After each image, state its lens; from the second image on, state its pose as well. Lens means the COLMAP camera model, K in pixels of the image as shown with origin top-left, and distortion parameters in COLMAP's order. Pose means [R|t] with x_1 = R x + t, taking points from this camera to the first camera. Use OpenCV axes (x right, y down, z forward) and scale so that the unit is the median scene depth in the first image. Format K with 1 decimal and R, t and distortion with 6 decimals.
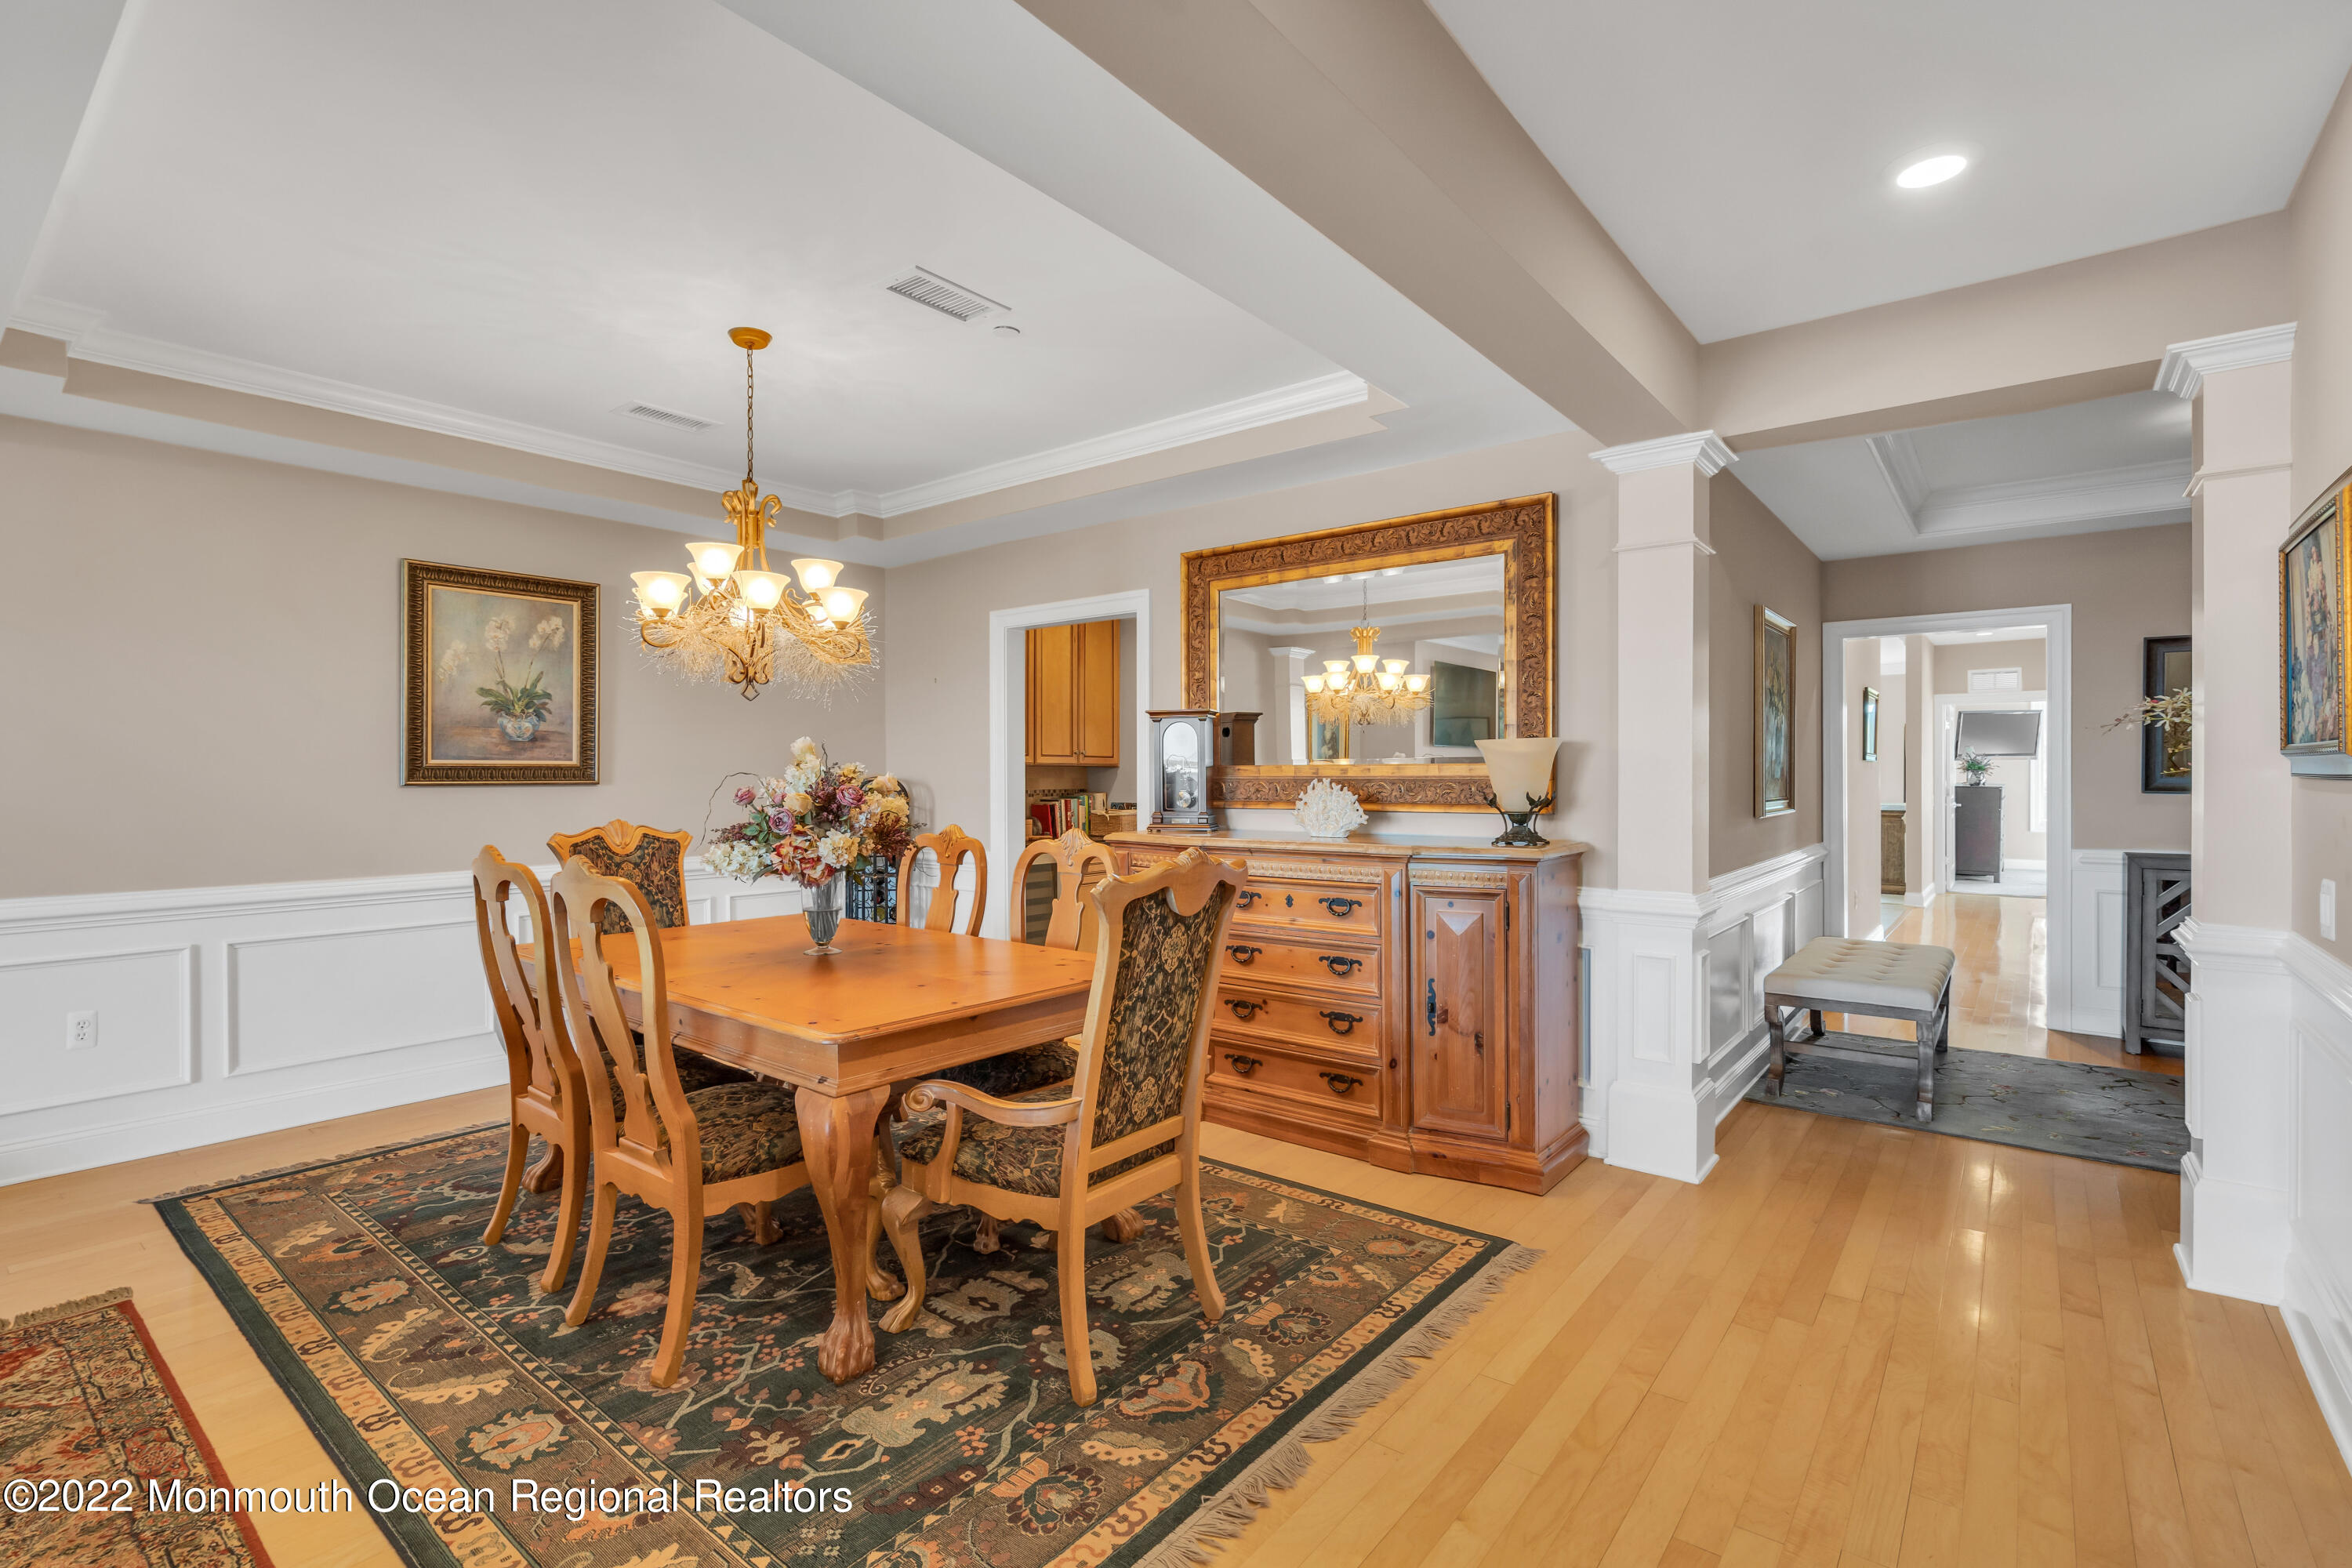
lens RADIAL K [[1080.7, 0, 1168.7], [0, 1080.7, 782.4], [0, 0, 1]] dist [-0.003360, -0.000186]
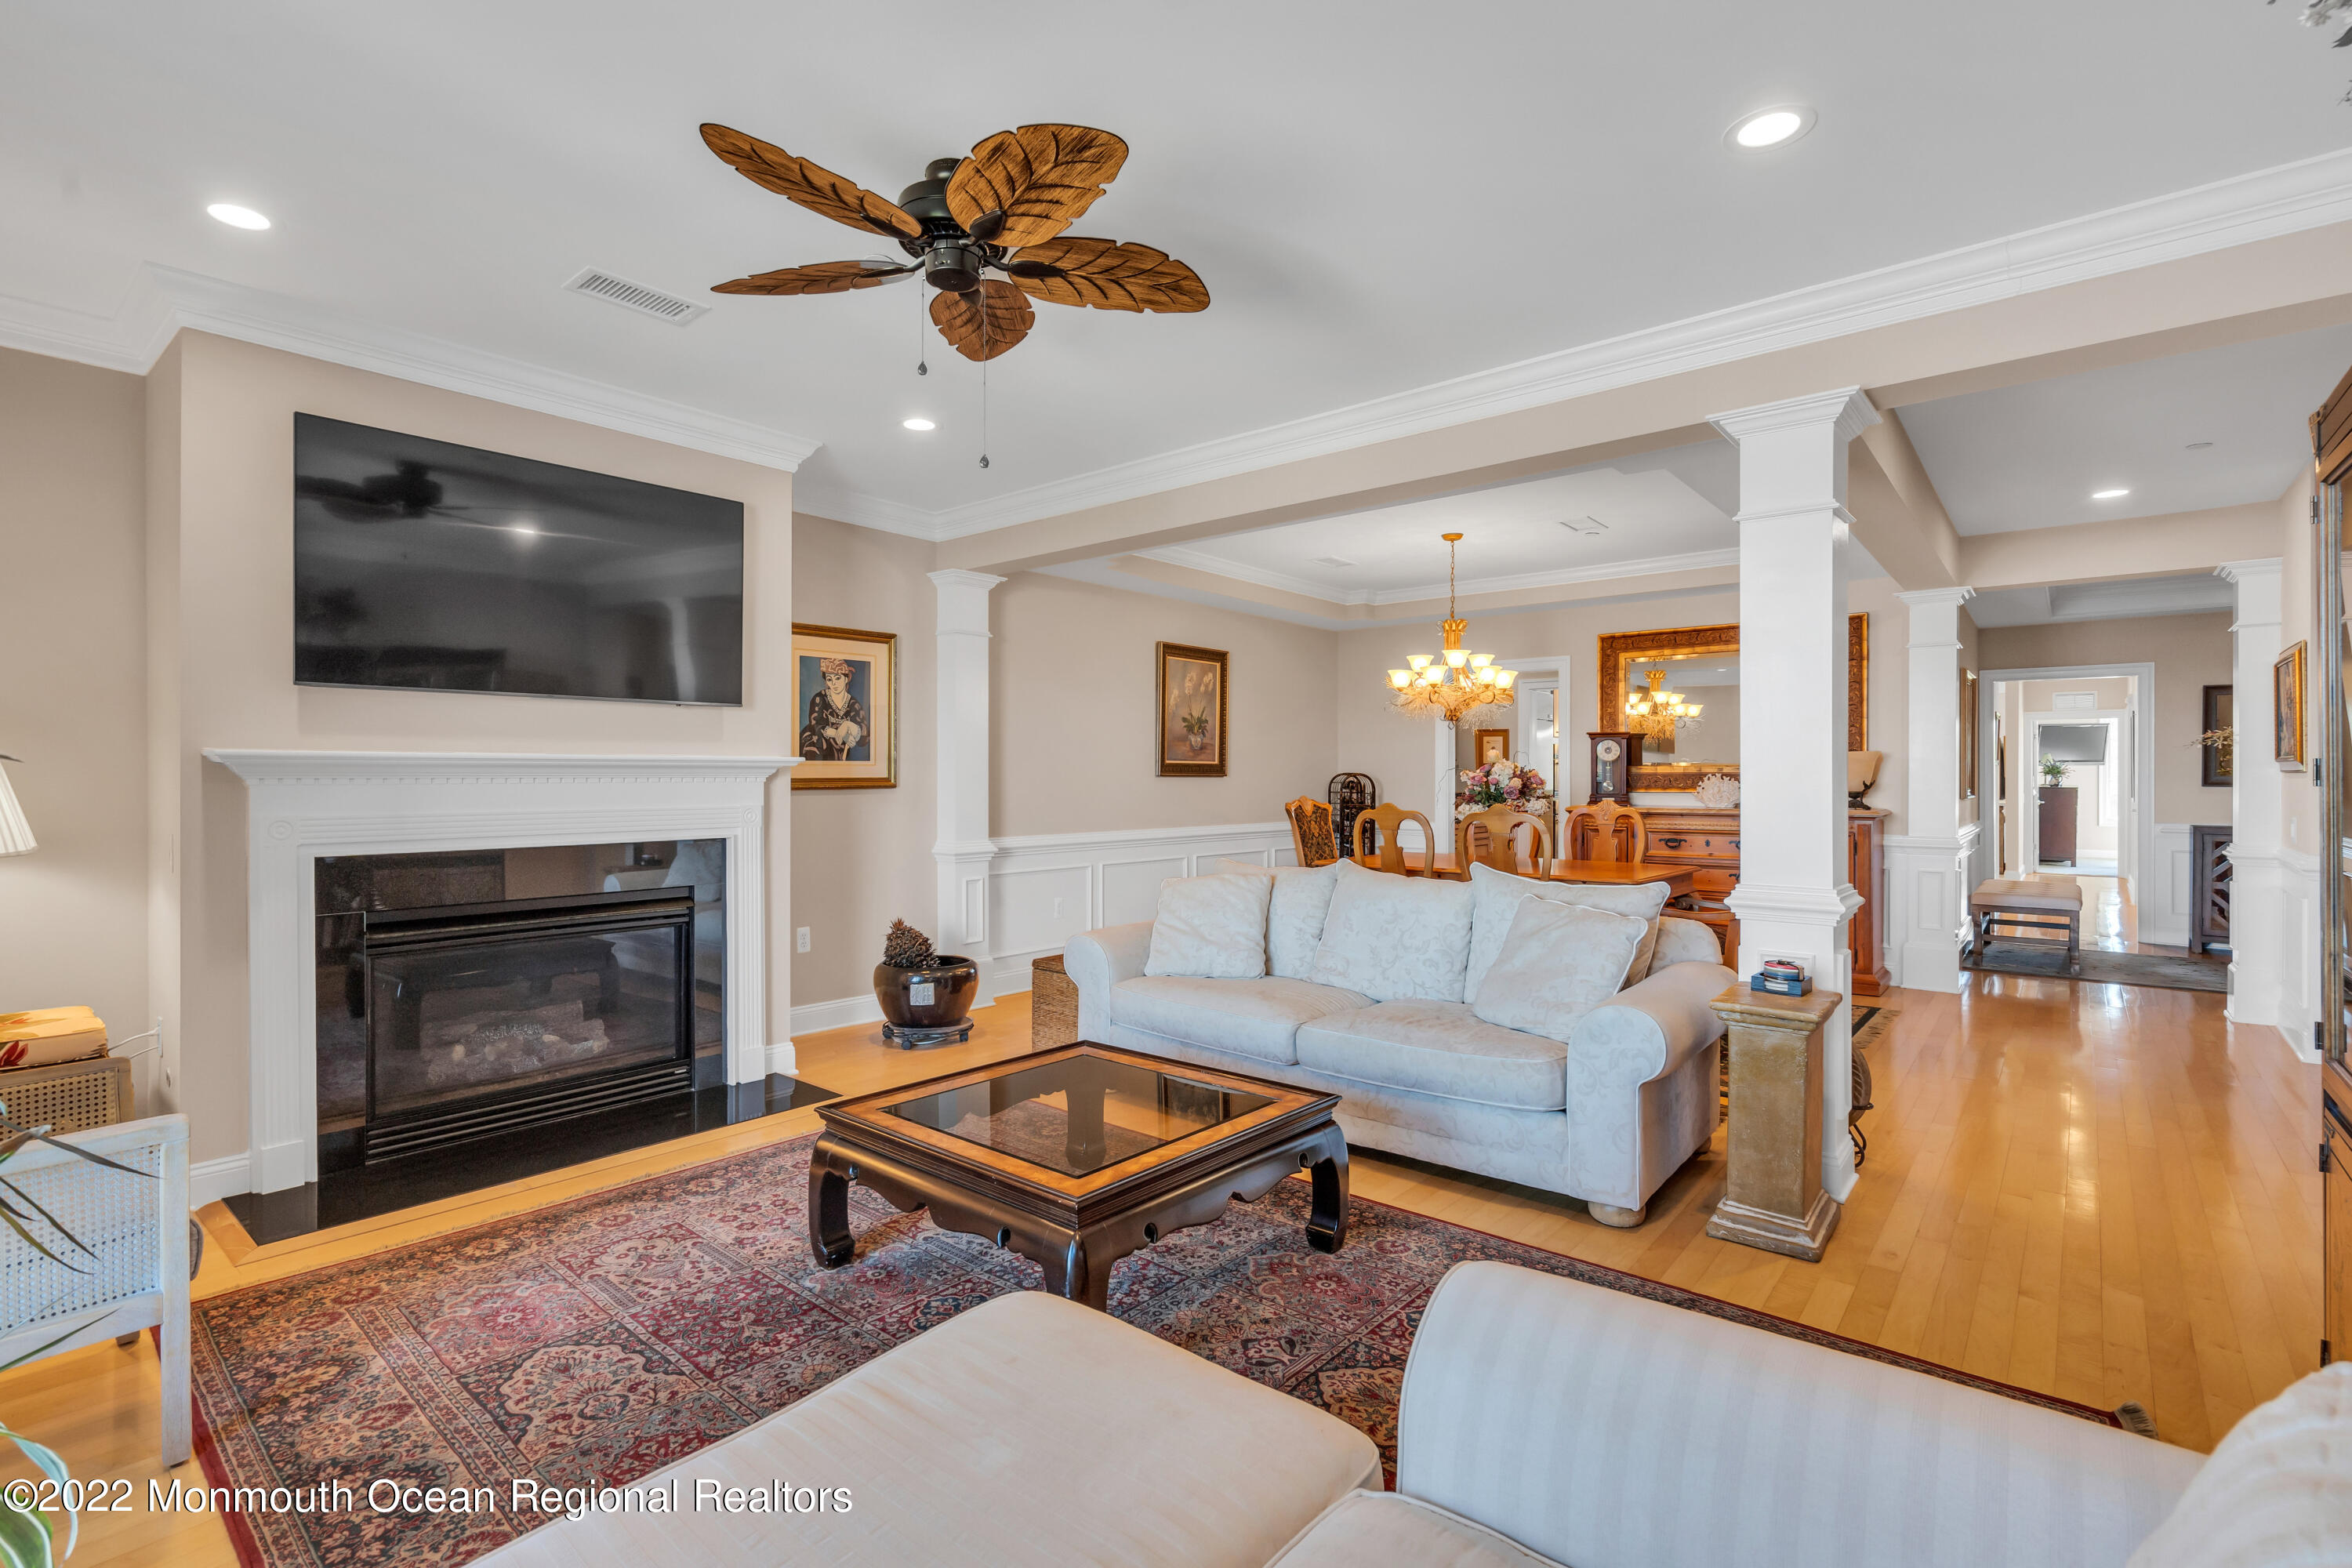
lens RADIAL K [[1080.7, 0, 1168.7], [0, 1080.7, 782.4], [0, 0, 1]] dist [-0.003360, -0.000186]
pose [[0.999742, 0.004335, -0.022304, -0.656318], [-0.004399, 0.999986, -0.002852, 0.018504], [0.022291, 0.002949, 0.999747, -0.698117]]
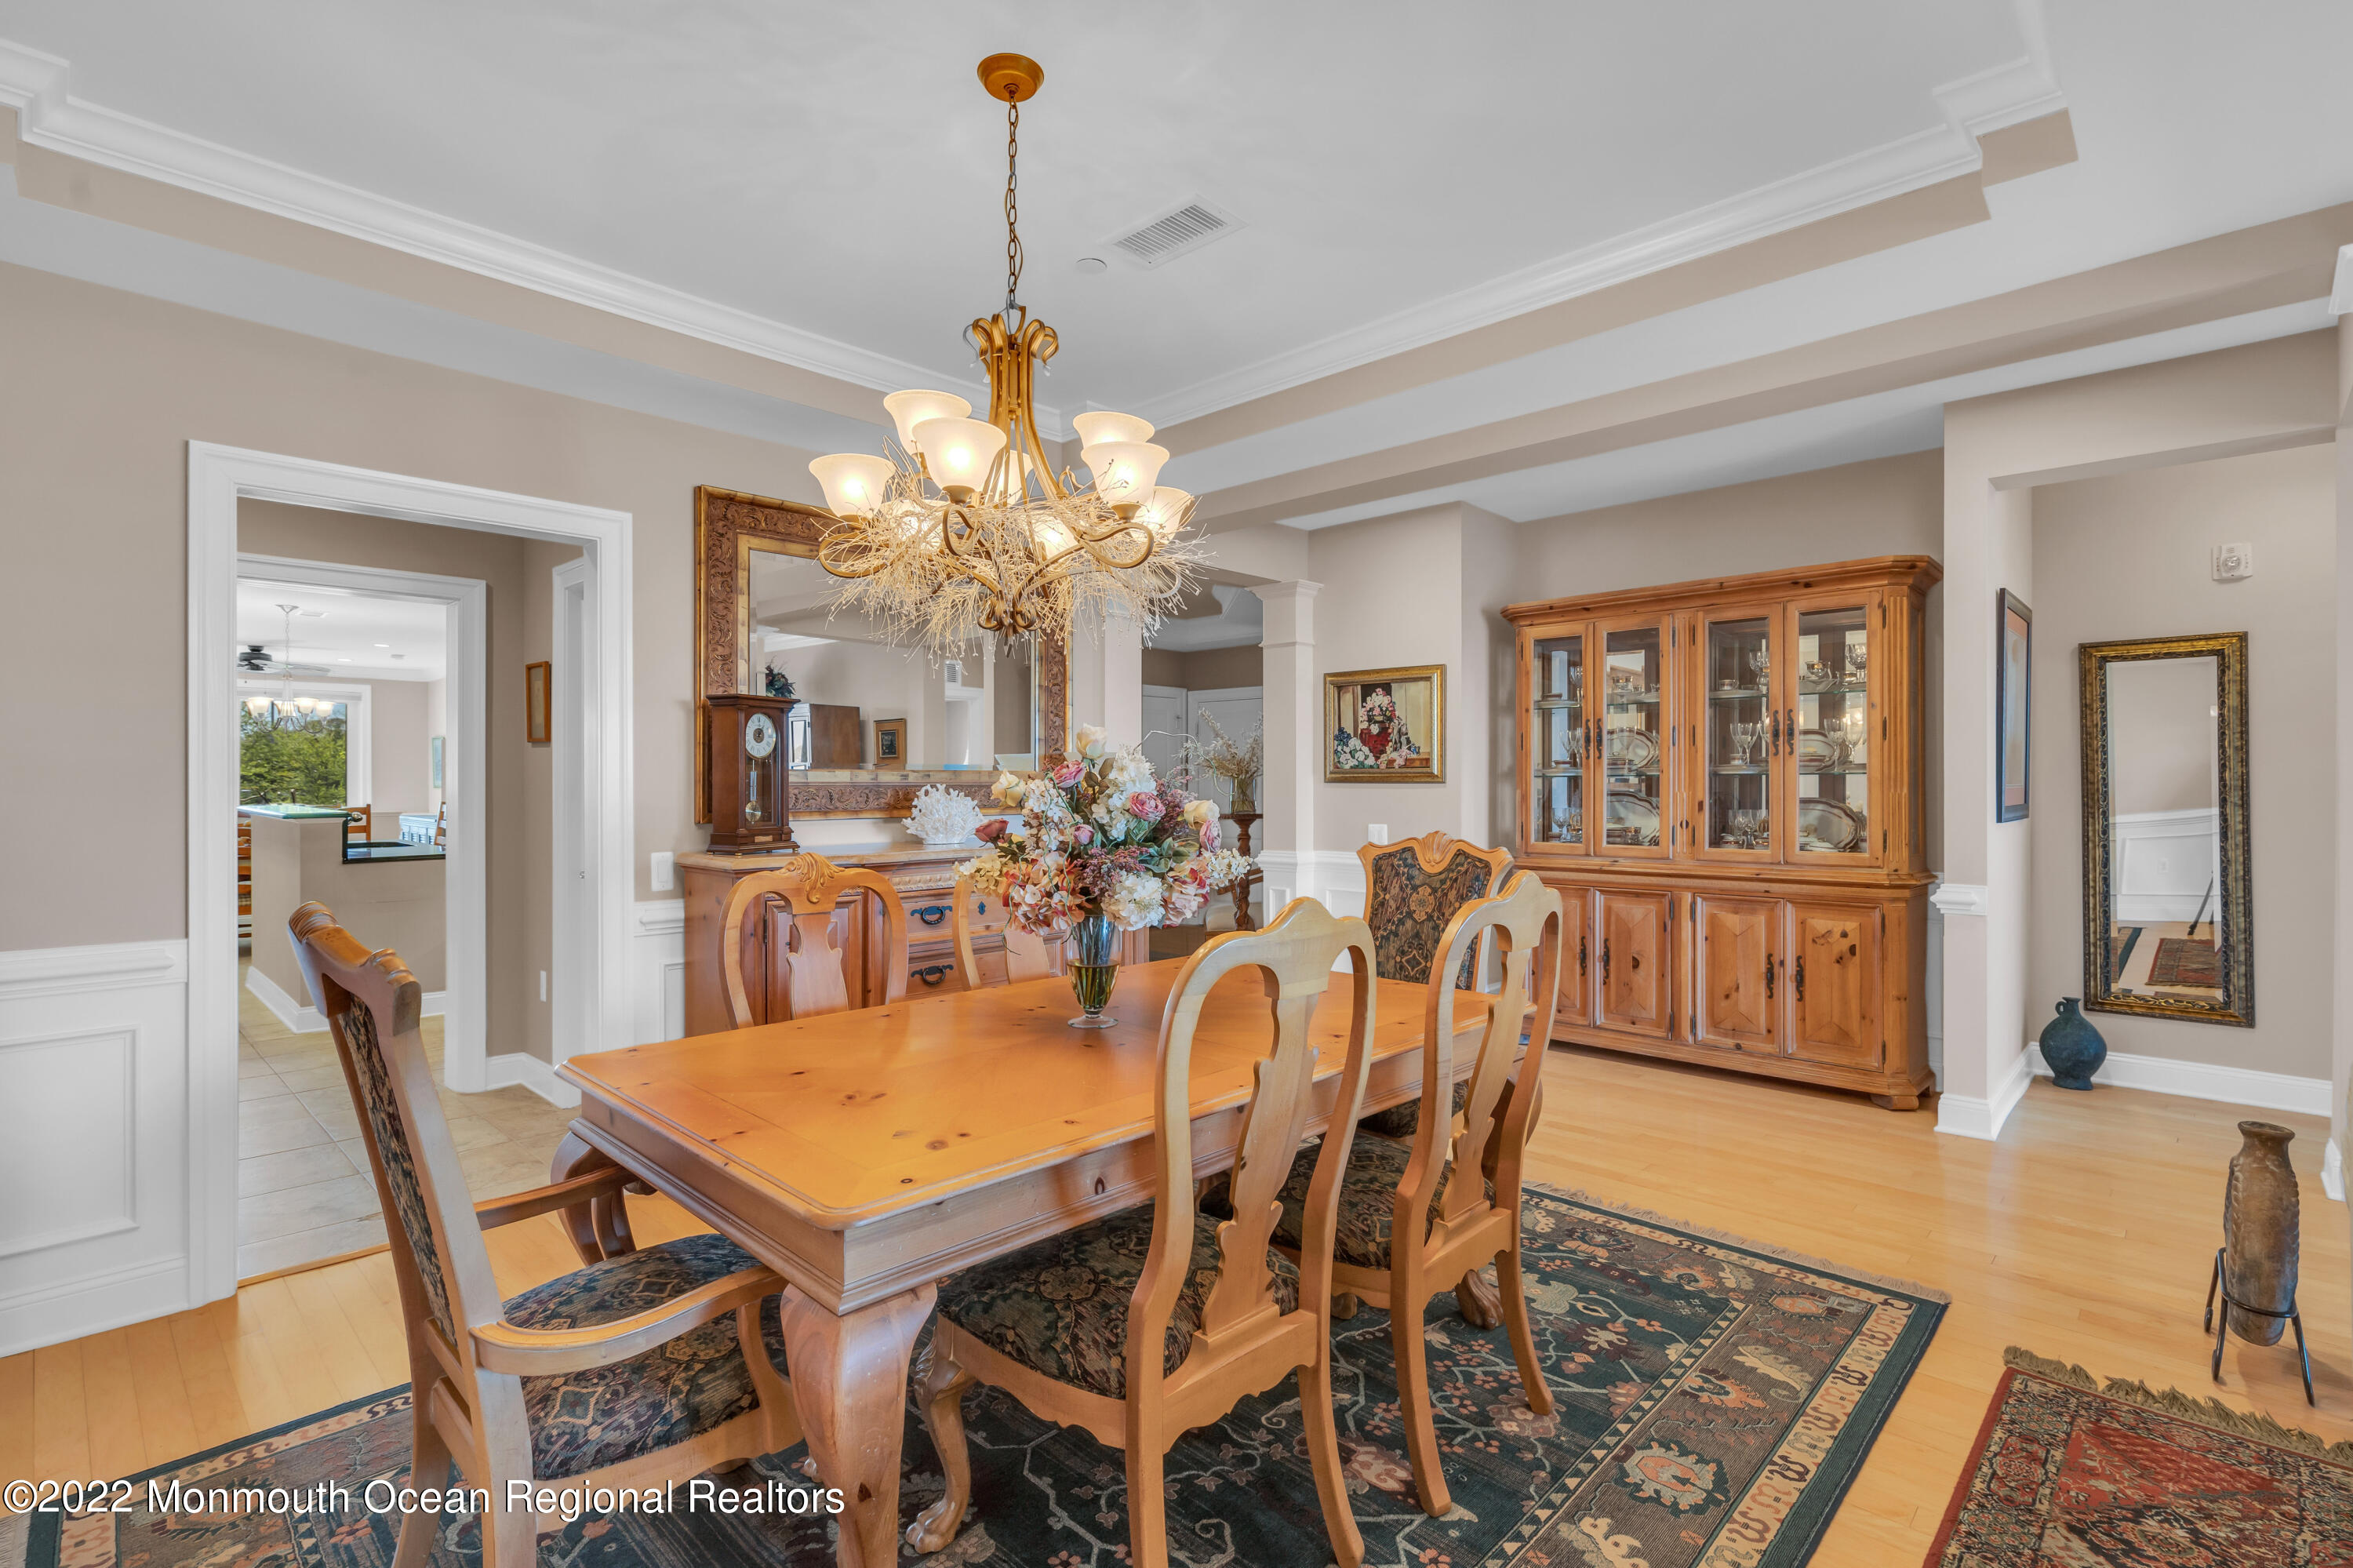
lens RADIAL K [[1085.2, 0, 1238.8], [0, 1085.2, 757.8], [0, 0, 1]] dist [0.009154, -0.000596]
pose [[0.060357, 0.027599, 0.997795, -0.785626], [0.013188, 0.999508, -0.028444, 0.003958], [-0.998090, 0.014876, 0.059963, 0.646791]]
